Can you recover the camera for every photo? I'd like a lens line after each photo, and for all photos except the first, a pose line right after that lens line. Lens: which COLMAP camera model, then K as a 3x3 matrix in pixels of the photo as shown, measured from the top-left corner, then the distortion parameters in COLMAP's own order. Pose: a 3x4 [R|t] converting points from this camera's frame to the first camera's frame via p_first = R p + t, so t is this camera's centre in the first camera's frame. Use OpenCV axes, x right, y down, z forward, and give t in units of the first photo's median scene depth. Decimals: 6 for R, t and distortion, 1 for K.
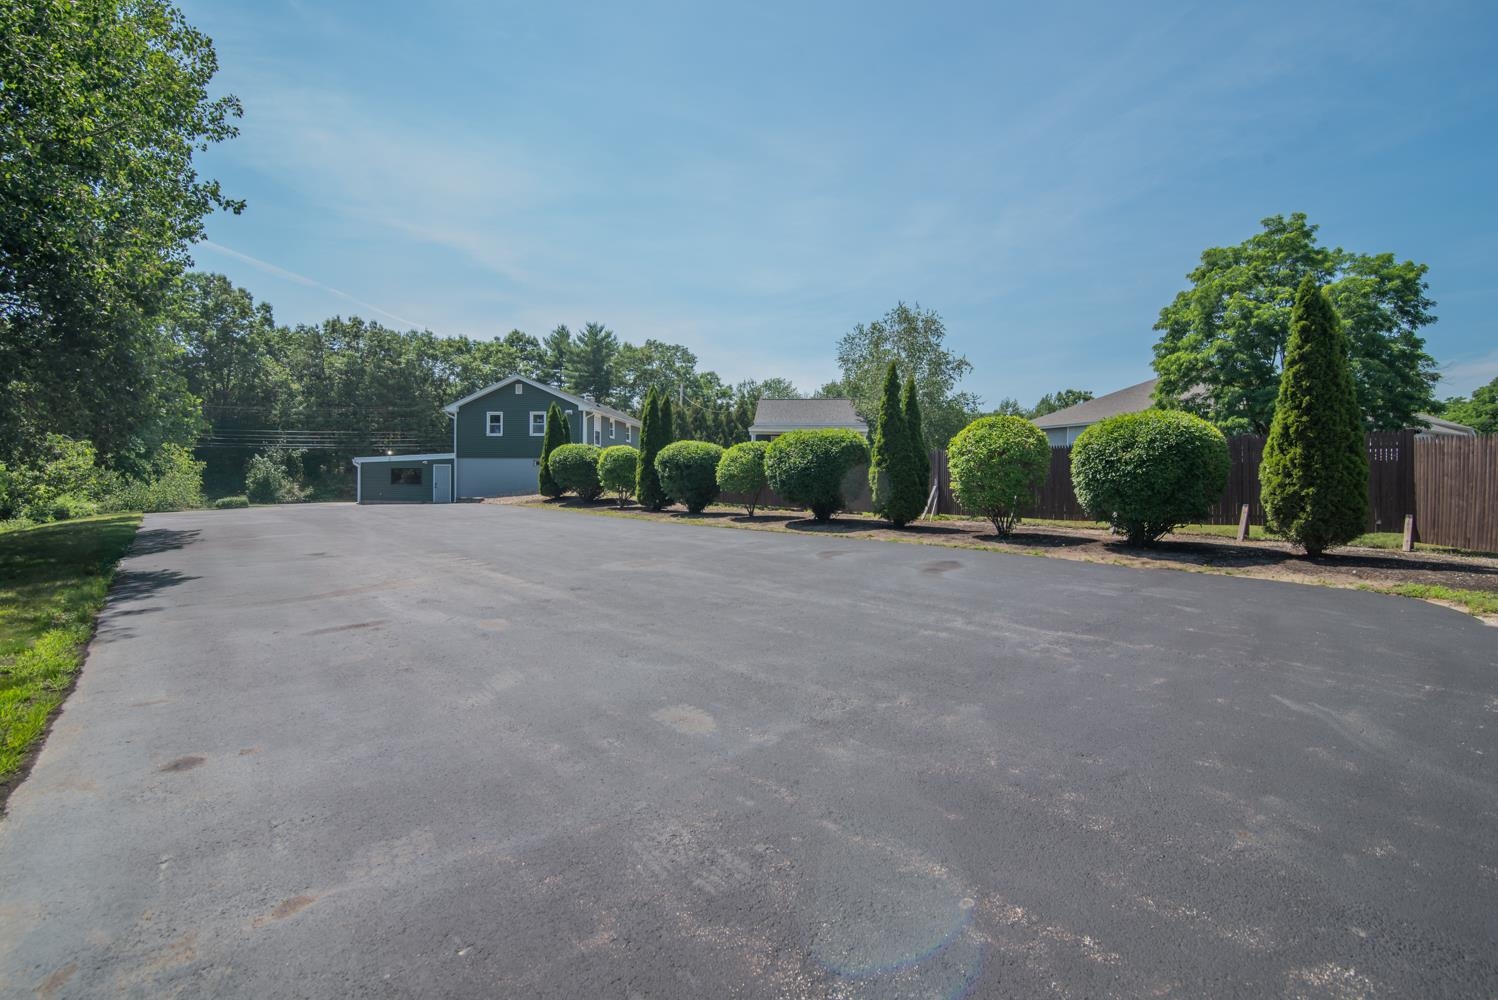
lens RADIAL K [[693.3, 0, 743.4], [0, 693.3, 491.0], [0, 0, 1]] dist [-0.017710, 0.000608]
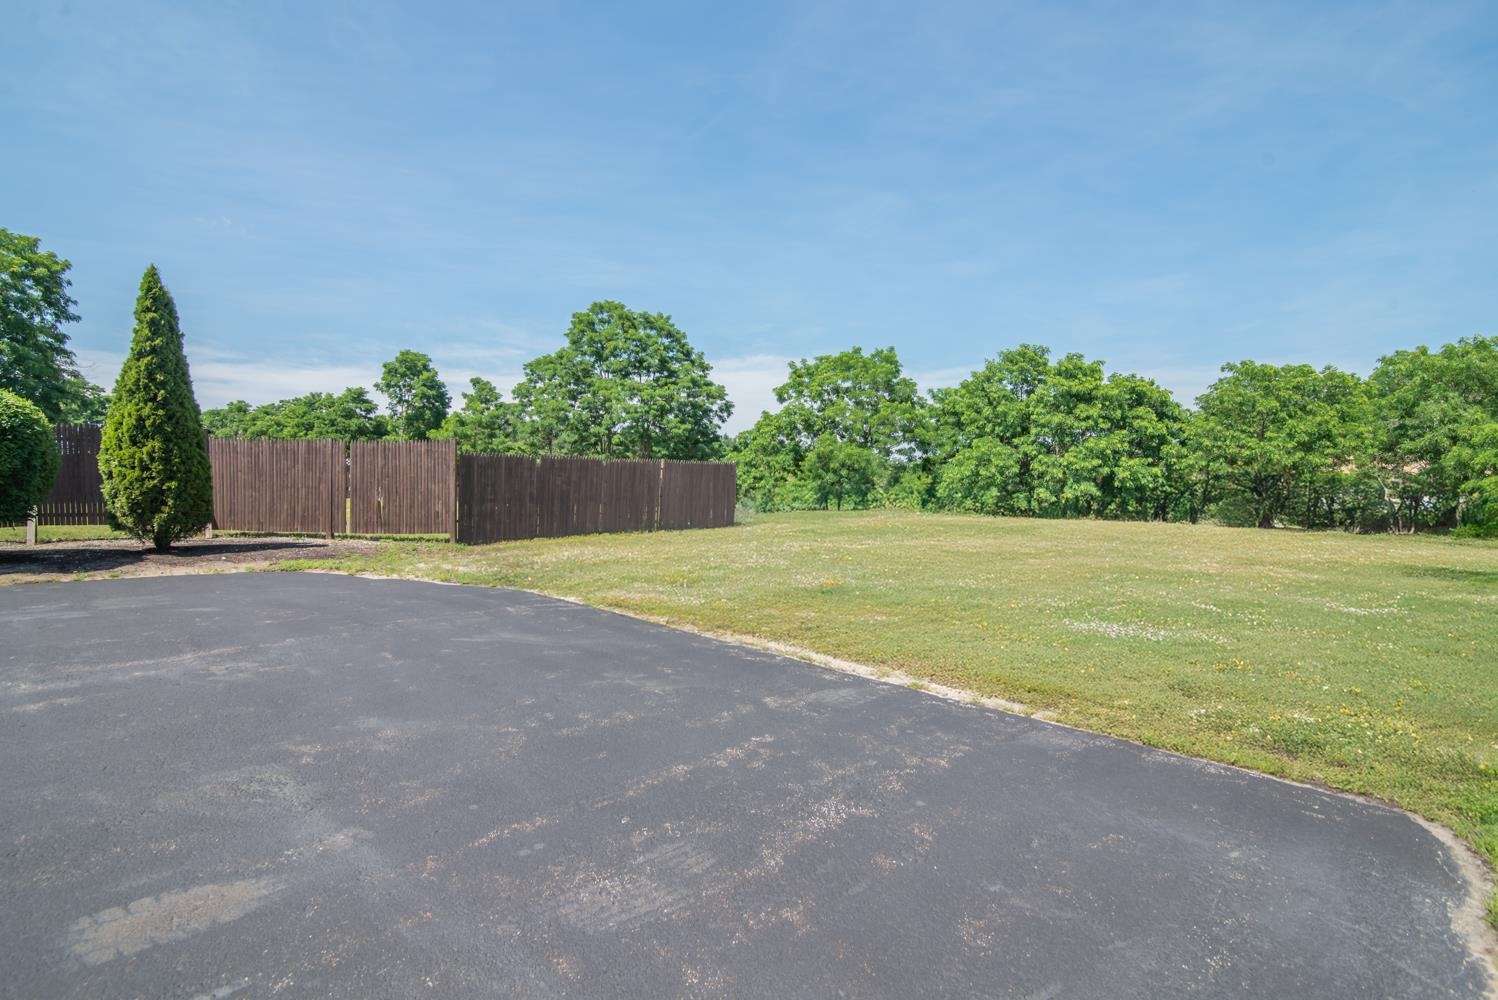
lens RADIAL K [[693.3, 0, 743.3], [0, 693.3, 501.6], [0, 0, 1]] dist [-0.017710, 0.000608]
pose [[-0.073558, -0.029371, 0.996858, -0.237317], [0.007694, 0.999520, 0.030017, 0.000901], [-0.997261, 0.009877, -0.073297, 0.224125]]
